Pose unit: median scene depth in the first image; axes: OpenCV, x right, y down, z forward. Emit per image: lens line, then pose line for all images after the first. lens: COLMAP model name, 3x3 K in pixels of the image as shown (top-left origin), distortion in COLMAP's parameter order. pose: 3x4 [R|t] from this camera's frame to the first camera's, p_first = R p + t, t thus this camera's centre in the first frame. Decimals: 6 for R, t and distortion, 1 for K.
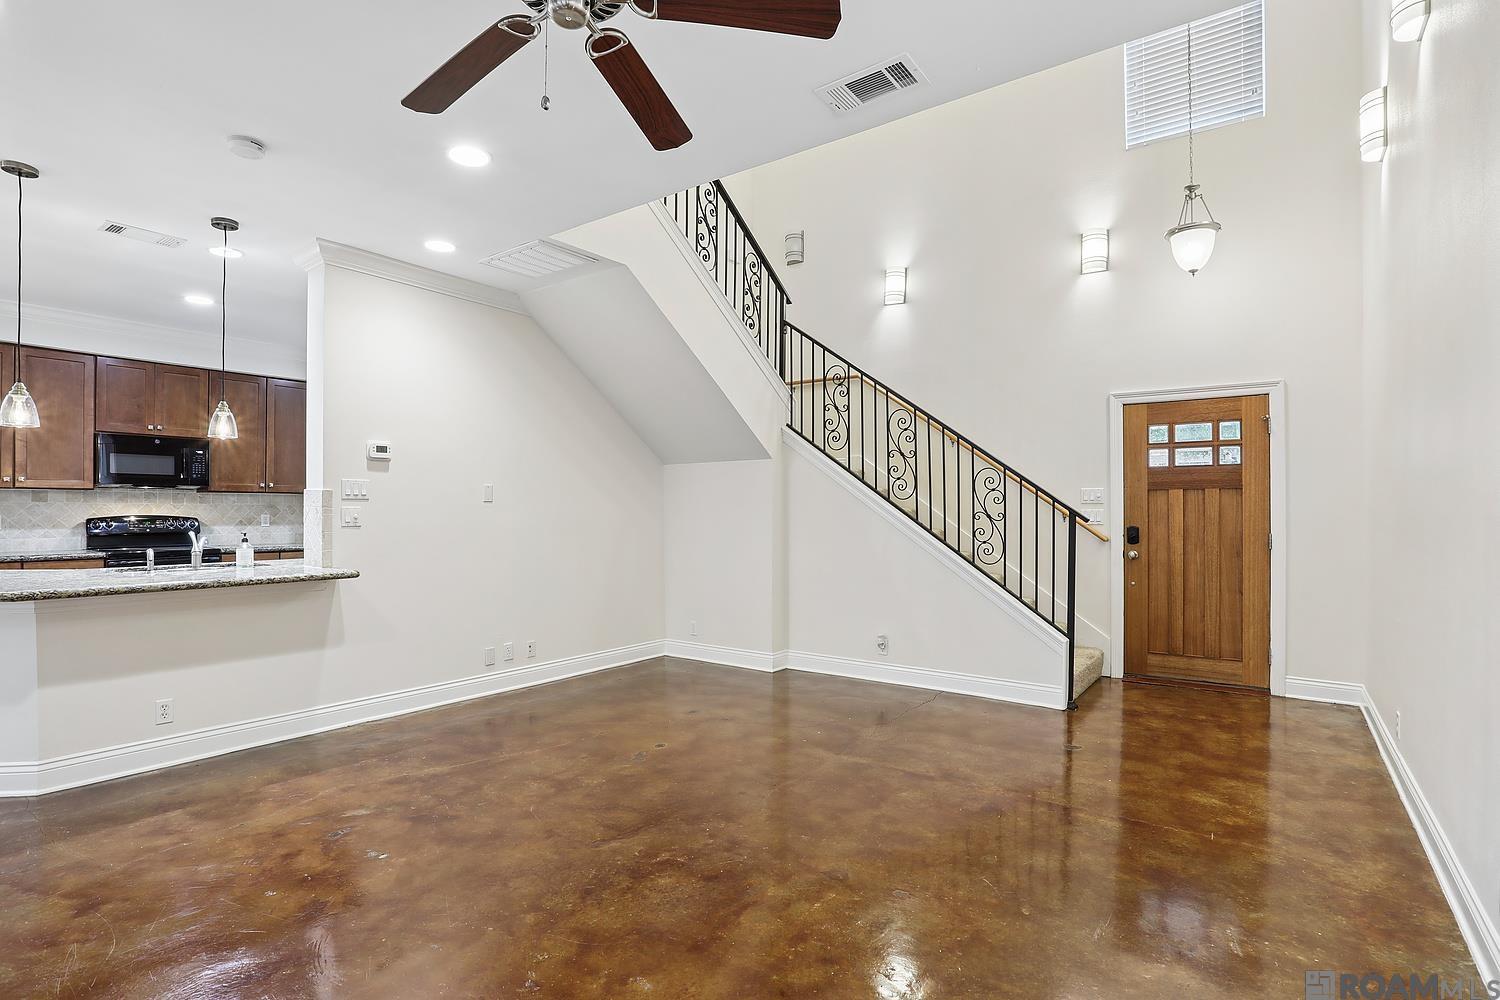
lens RADIAL K [[735.9, 0, 753.1], [0, 735.9, 505.6], [0, 0, 1]] dist [-0.046615, 0.010244]
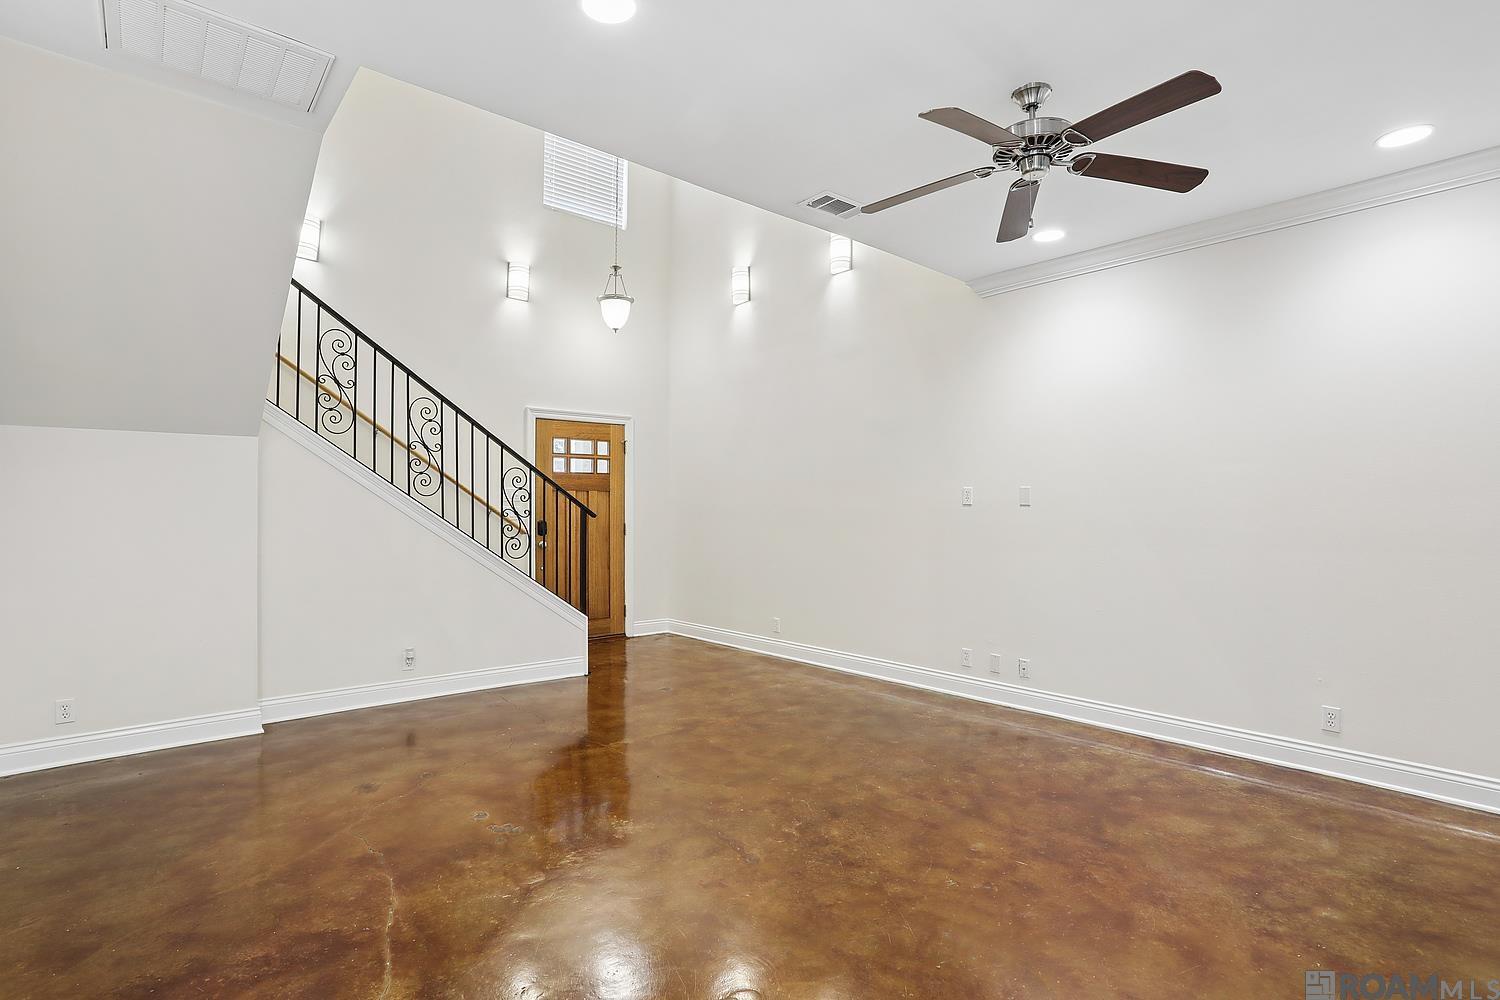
lens RADIAL K [[735.9, 0, 745.4], [0, 735.9, 493.6], [0, 0, 1]] dist [-0.046615, 0.010244]
pose [[0.223147, 0.014721, 0.974674, -0.666187], [-0.007923, 0.999880, -0.013287, -0.002655], [-0.974753, -0.004757, 0.223237, 0.456178]]
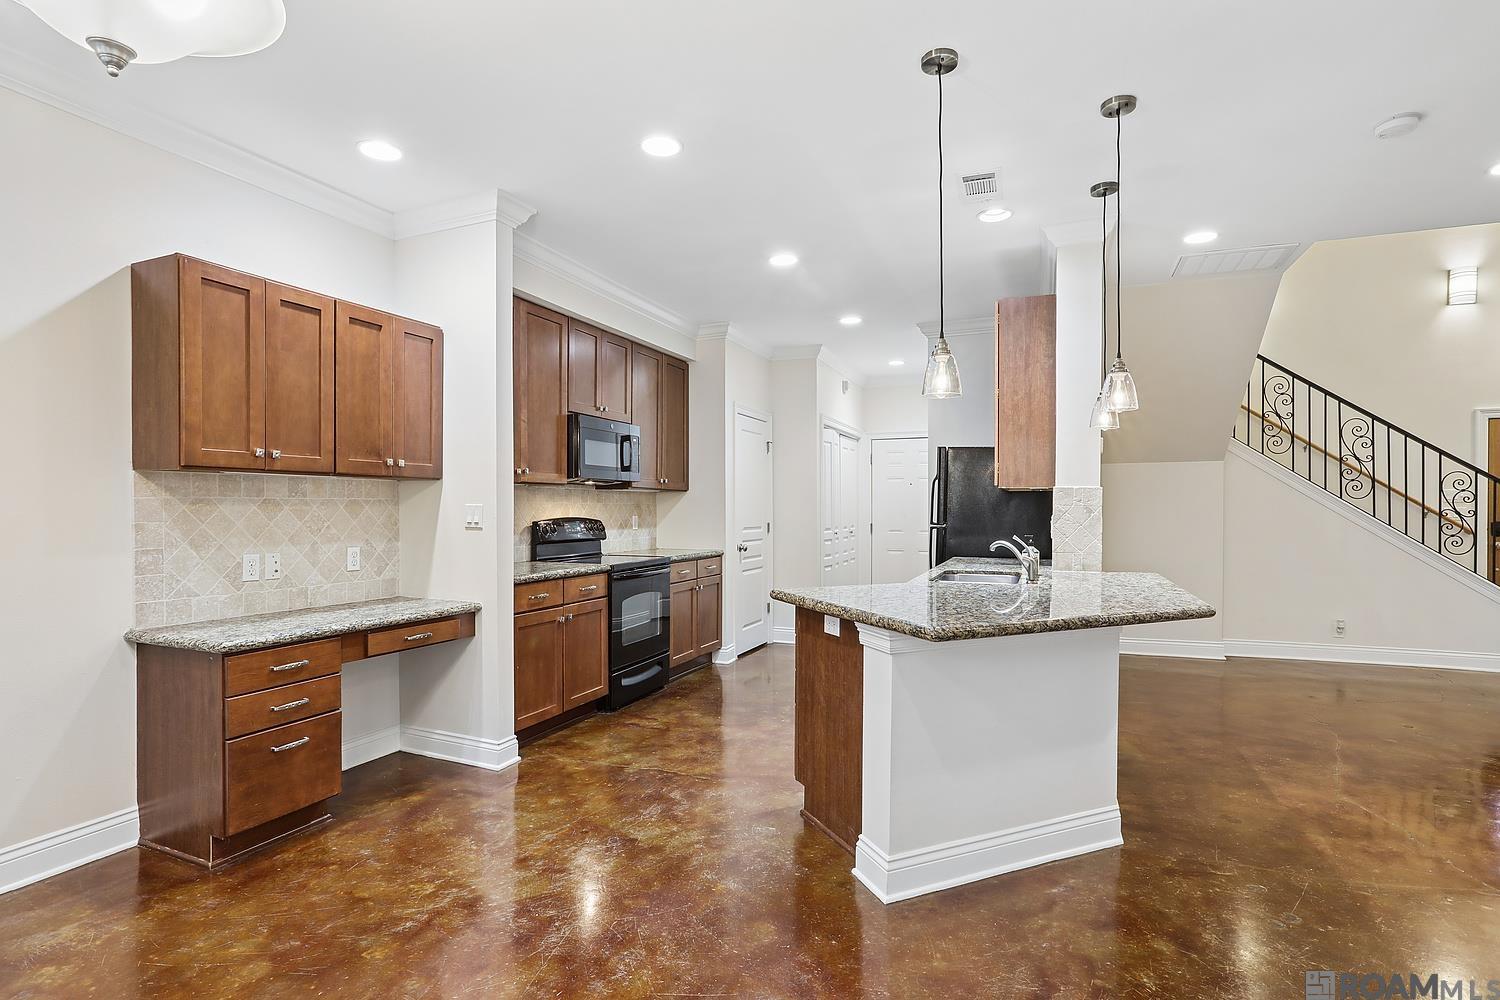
lens RADIAL K [[735.9, 0, 716.2], [0, 735.9, 517.3], [0, 0, 1]] dist [-0.046615, 0.010244]
pose [[0.977009, -0.005293, 0.213132, -1.095203], [0.001492, 0.999837, 0.017991, -0.001570], [-0.213192, -0.017260, 0.976858, 0.167354]]
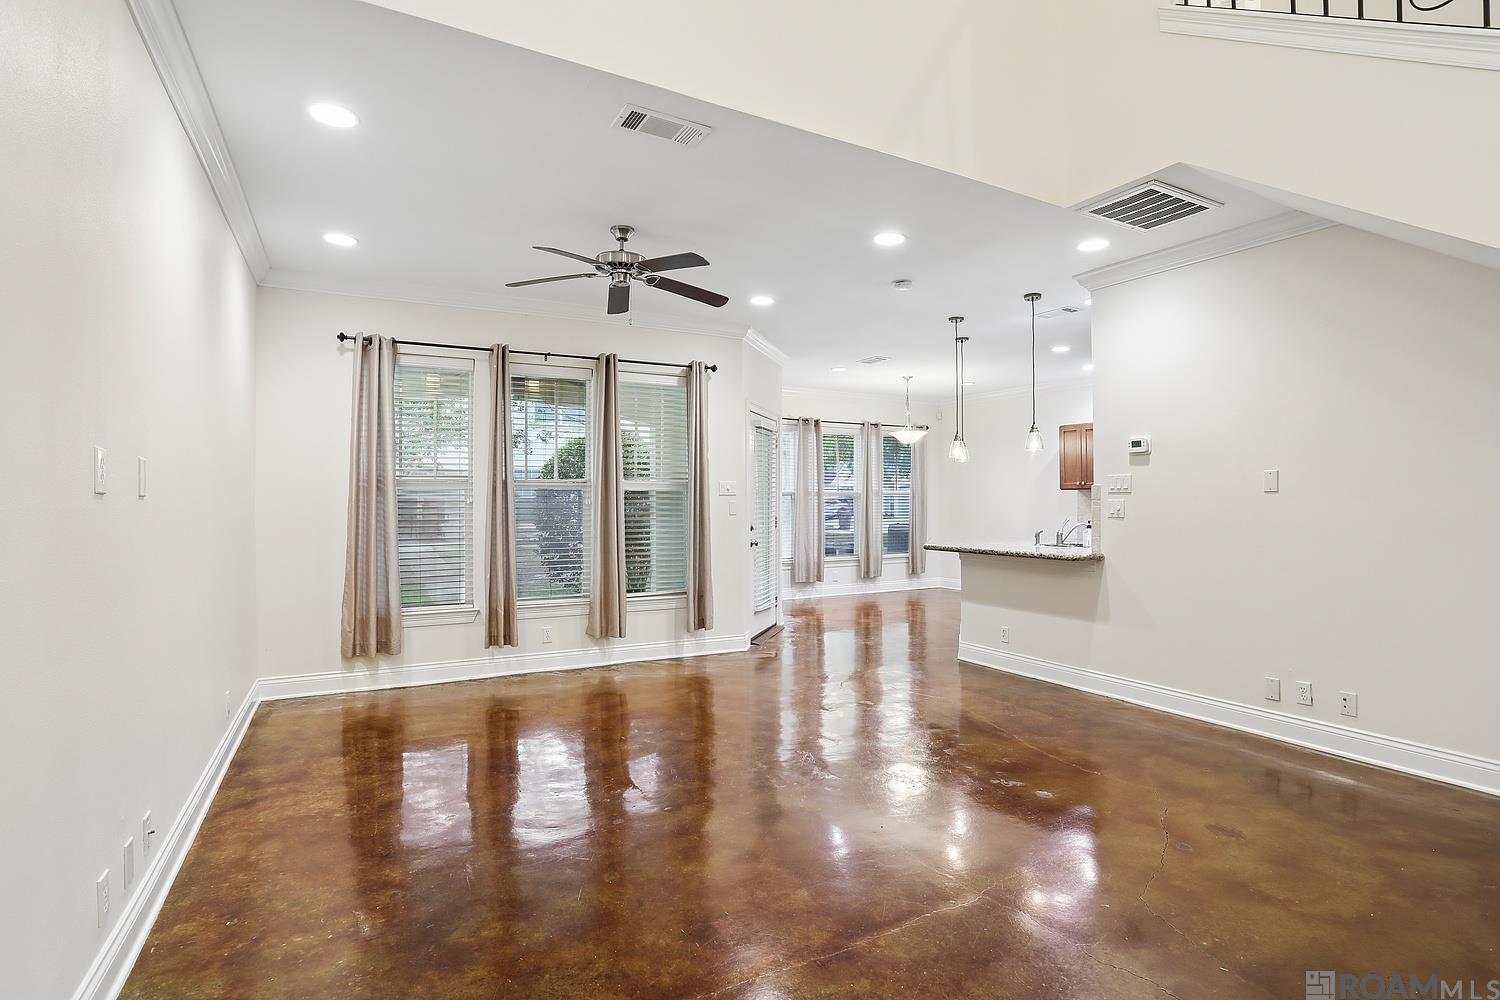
lens RADIAL K [[735.9, 0, 752.4], [0, 735.9, 498.4], [0, 0, 1]] dist [-0.046615, 0.010244]
pose [[-0.421000, -0.002903, -0.907056, 0.601110], [0.008058, 0.999943, -0.006940, 0.002586], [0.907025, -0.010231, -0.420953, 0.855704]]
